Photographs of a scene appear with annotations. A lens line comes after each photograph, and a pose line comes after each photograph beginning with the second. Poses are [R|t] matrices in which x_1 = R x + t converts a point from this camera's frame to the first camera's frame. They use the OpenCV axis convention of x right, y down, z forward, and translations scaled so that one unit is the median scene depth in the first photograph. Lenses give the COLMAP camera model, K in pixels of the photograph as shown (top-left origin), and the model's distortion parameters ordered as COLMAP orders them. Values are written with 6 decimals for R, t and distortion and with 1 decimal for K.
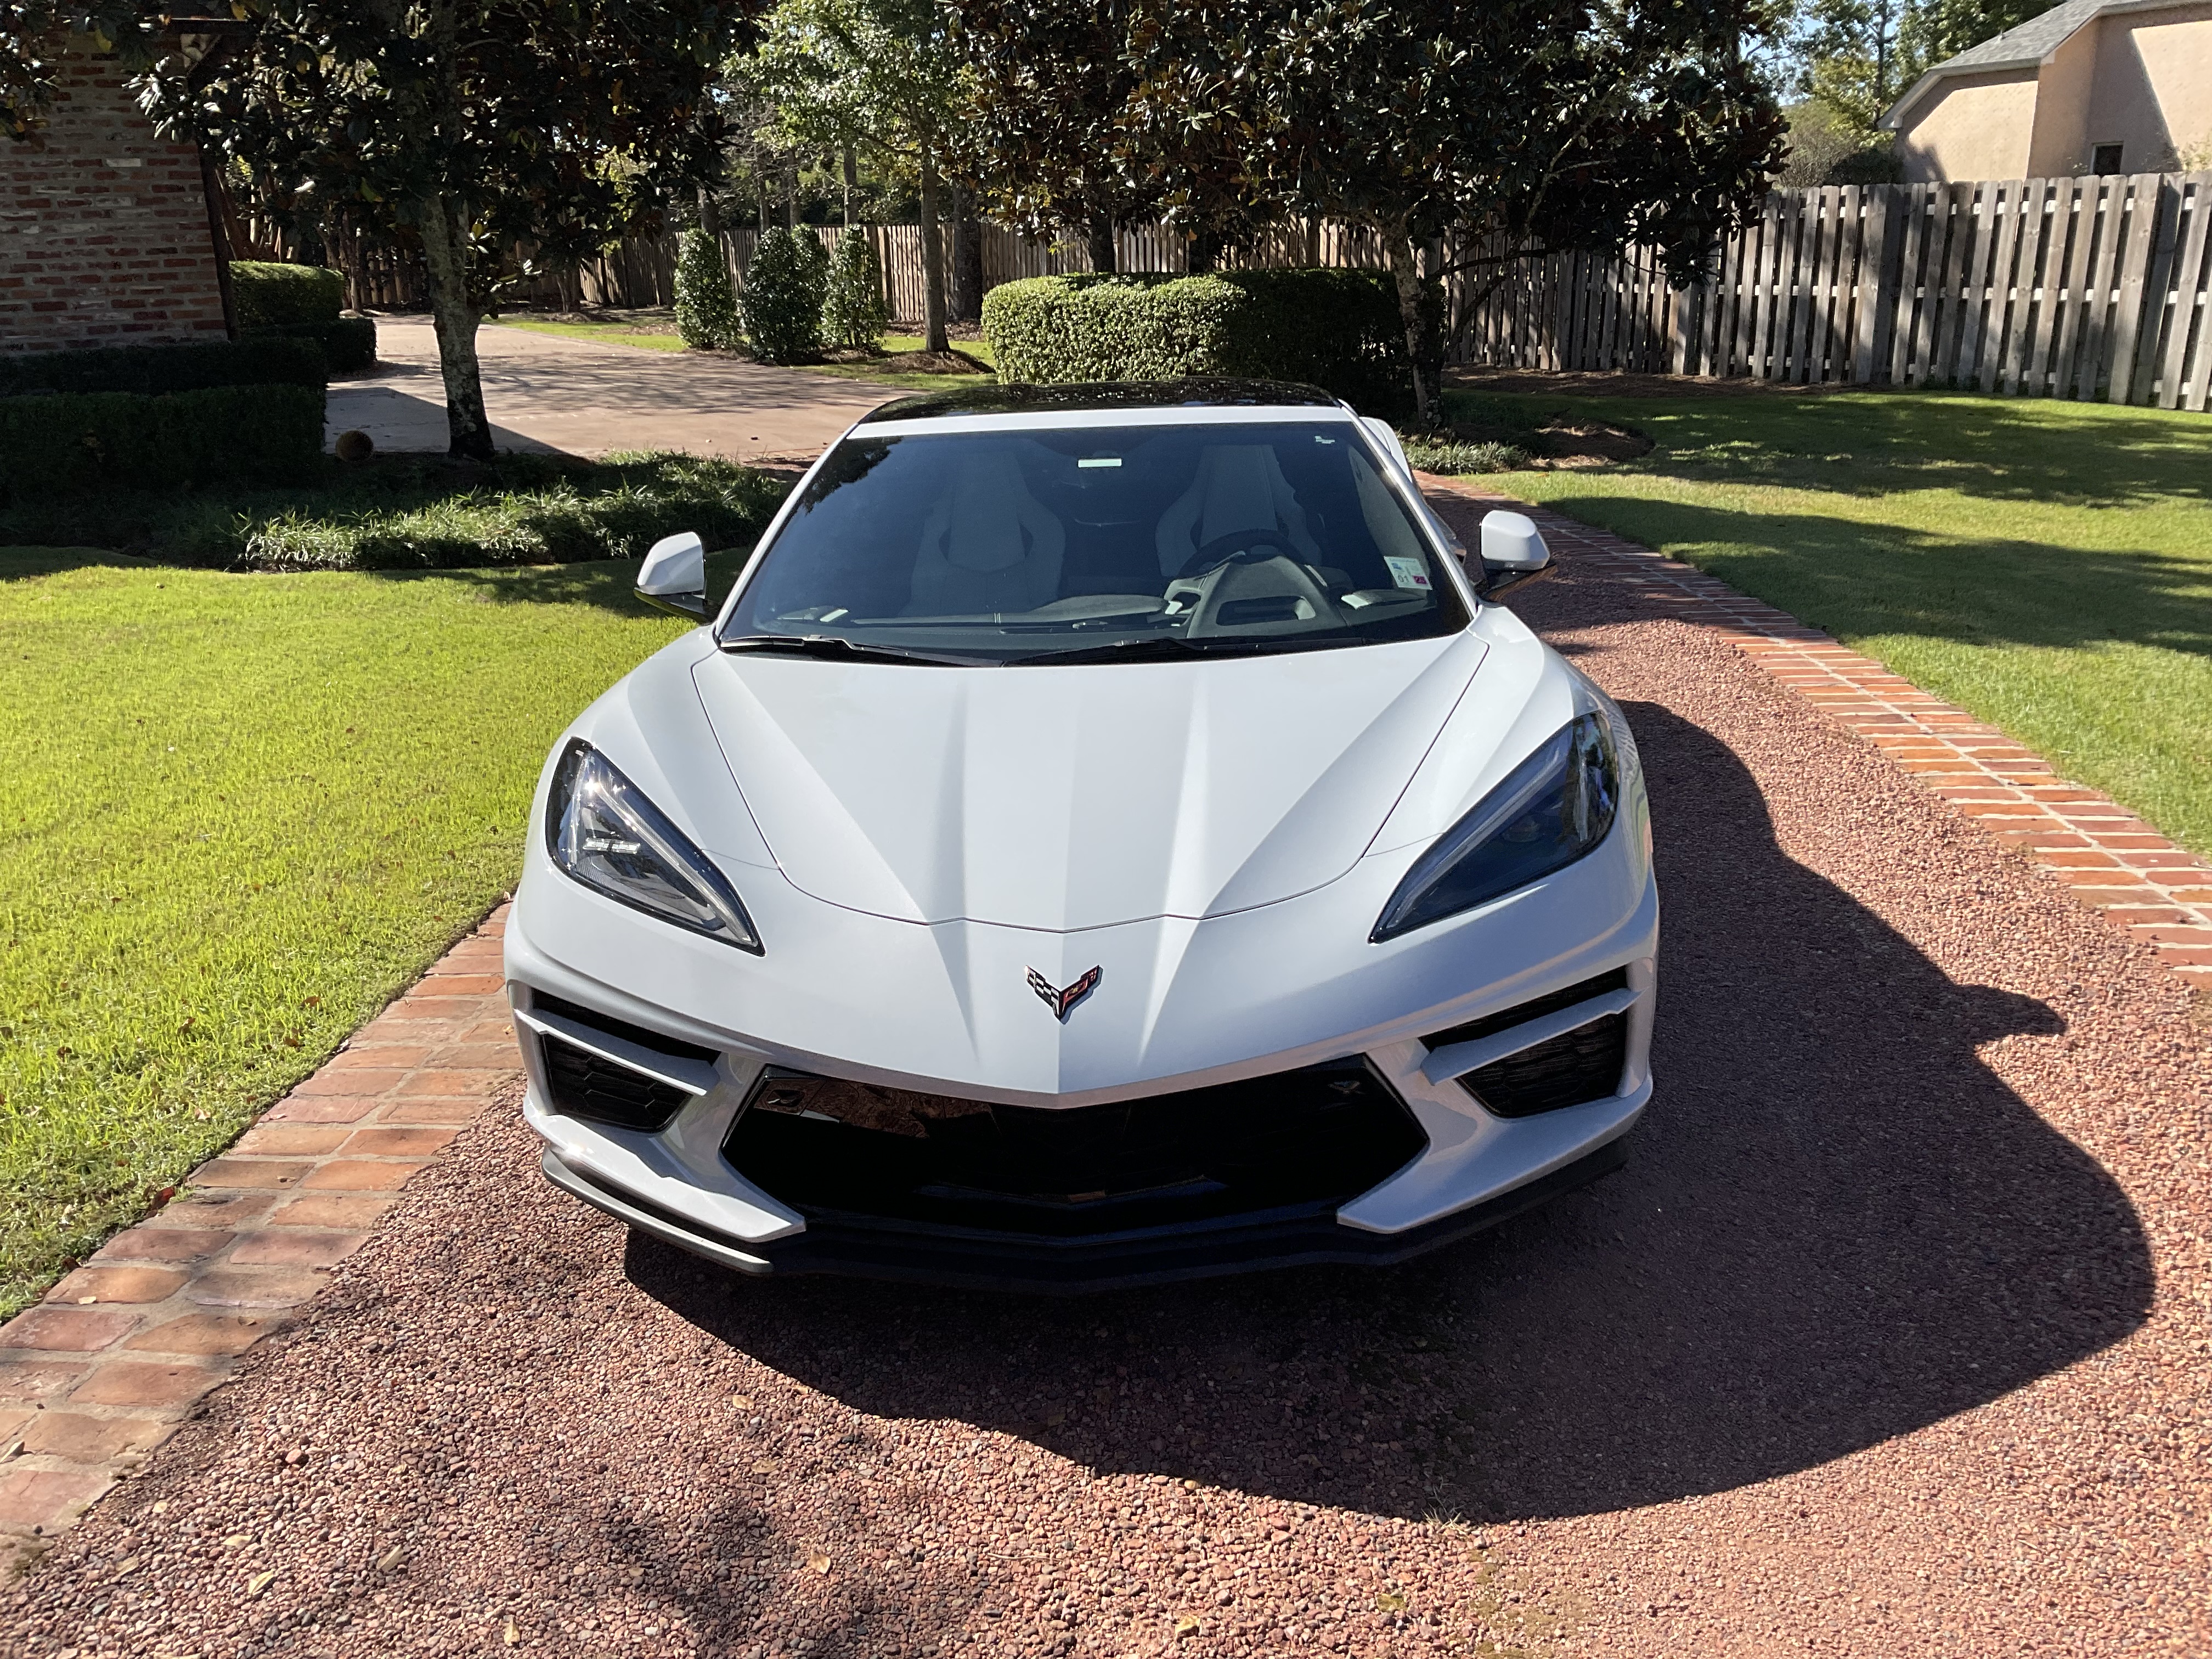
lens RADIAL K [[1866.5, 0, 1094.0], [0, 1866.5, 847.3], [0, 0, 1]] dist [0.055713, -0.117152]
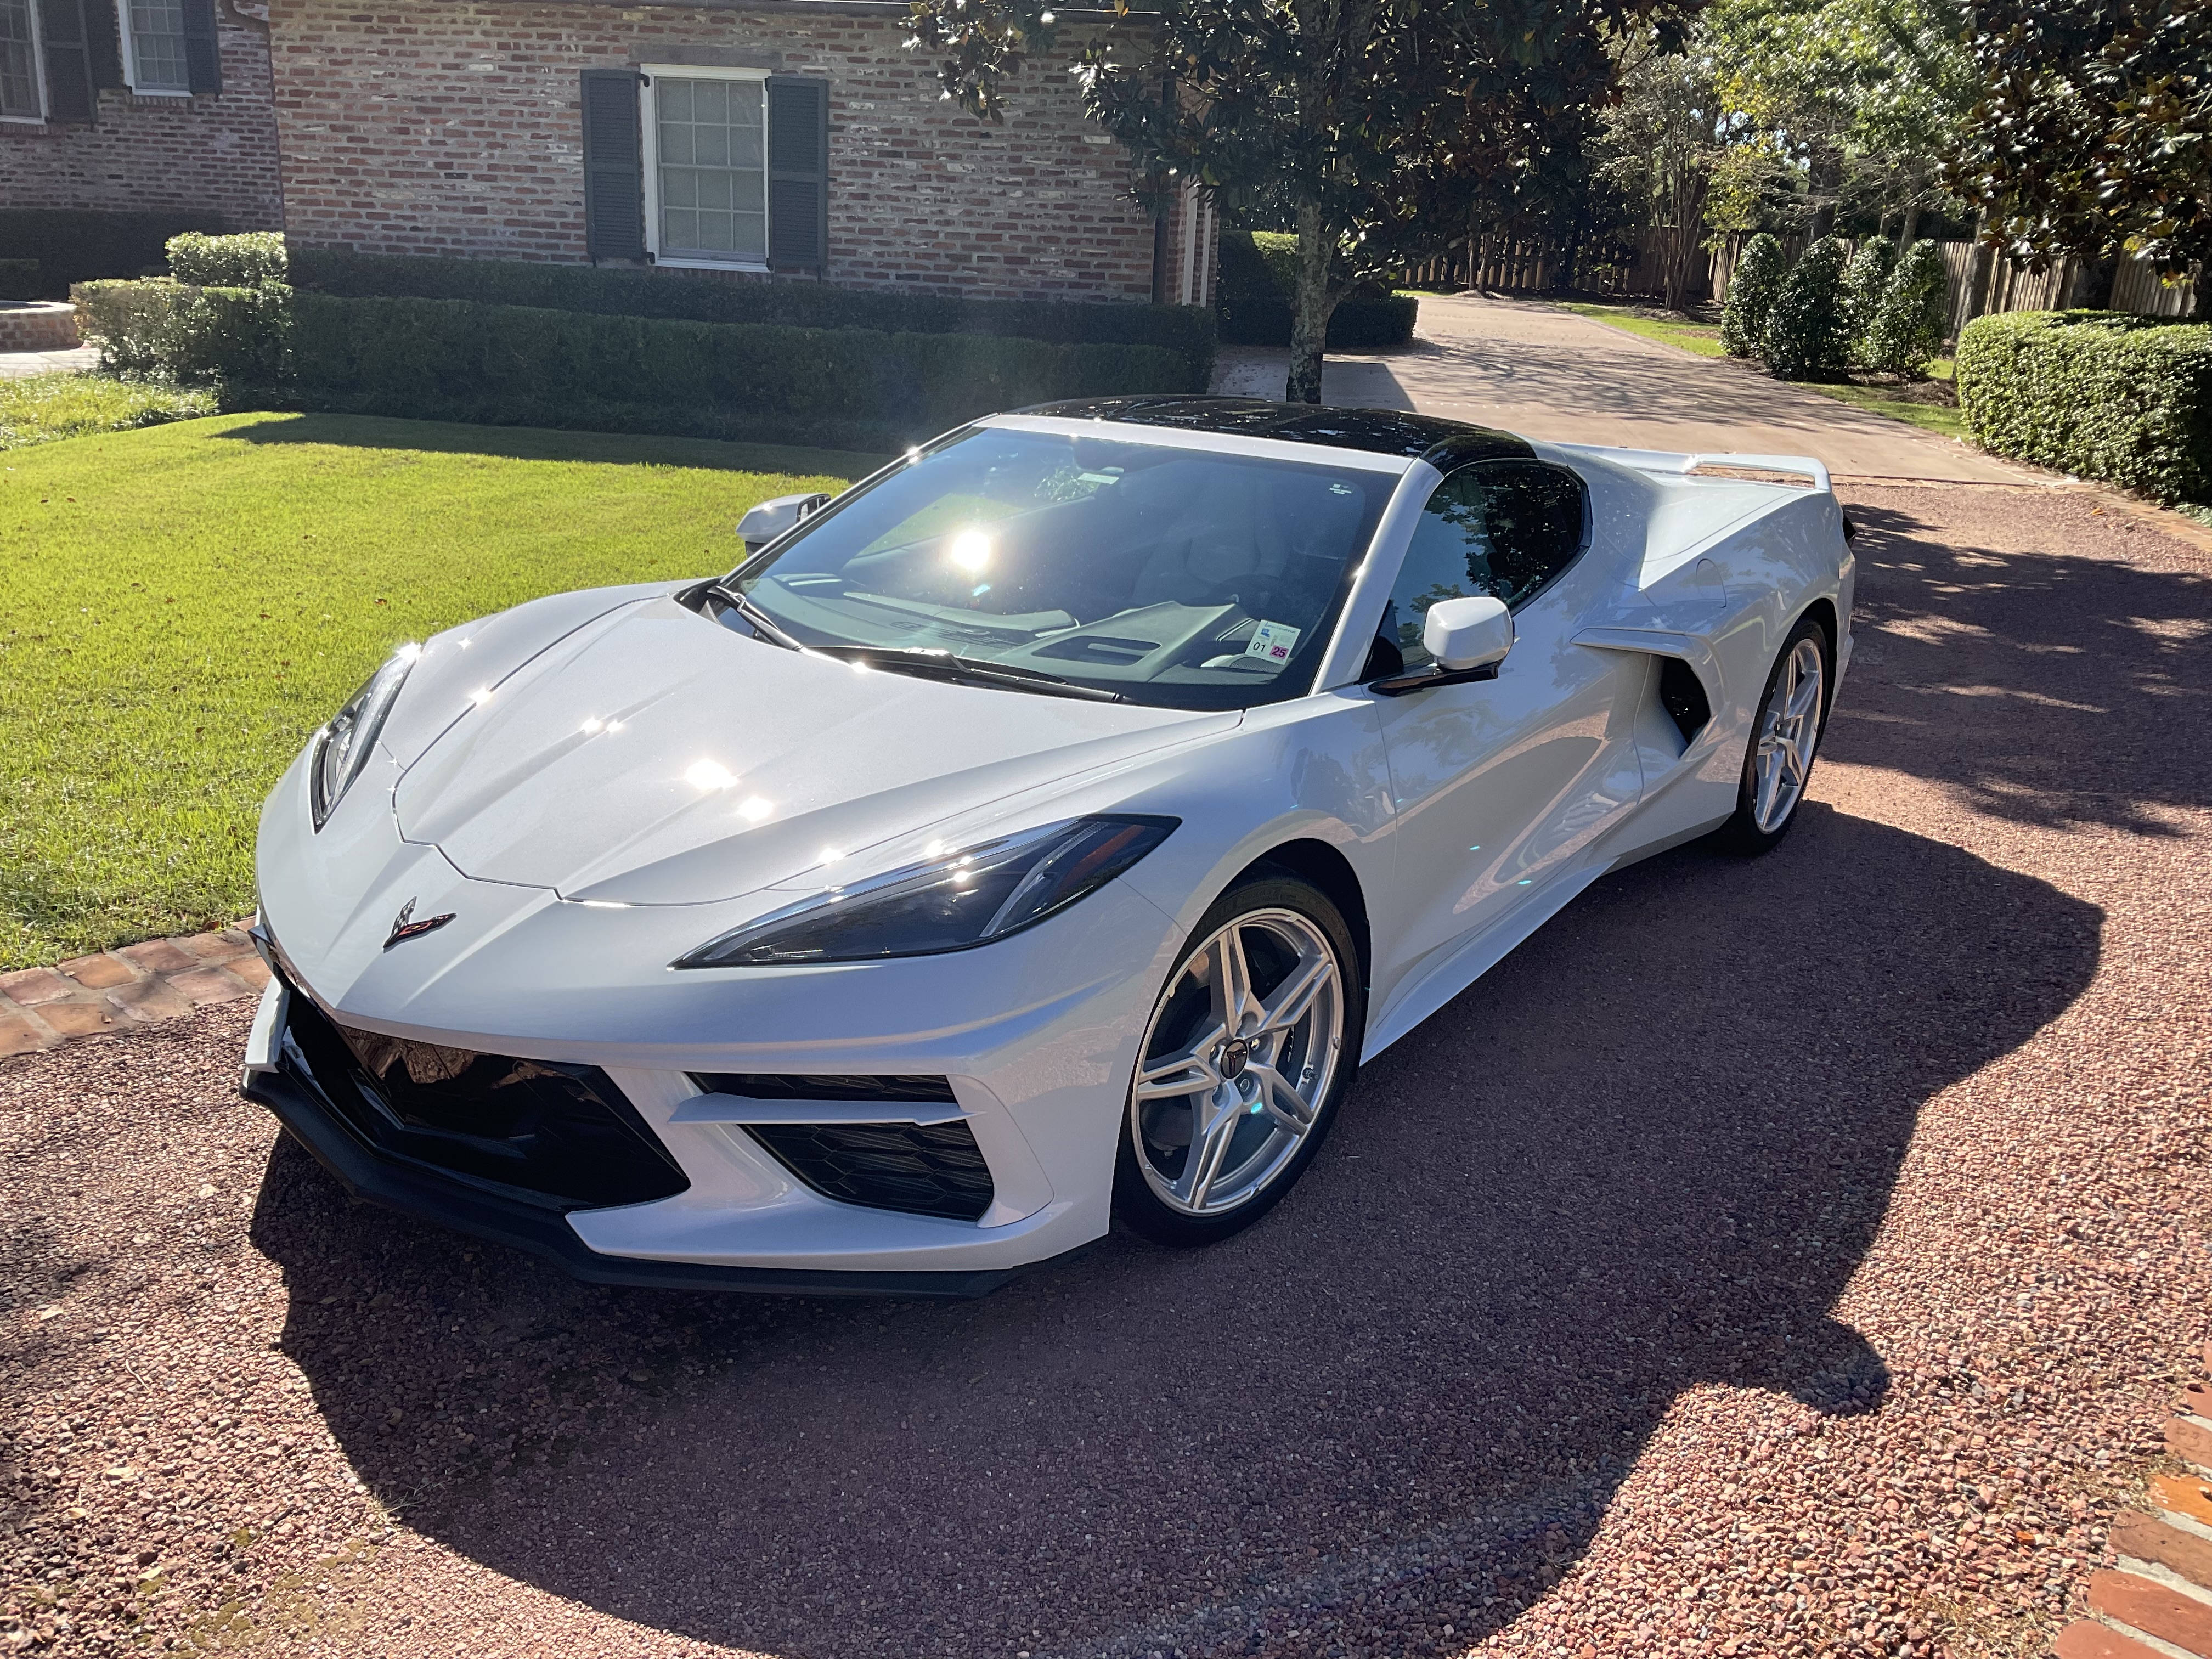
lens RADIAL K [[1866.5, 0, 1103.9], [0, 1866.5, 833.2], [0, 0, 1]] dist [0.055713, -0.117152]
pose [[0.807352, 0.236192, -0.540736, 0.202743], [-0.237974, 0.968895, 0.067902, -0.032875], [0.539954, 0.073861, 0.838447, 0.069647]]
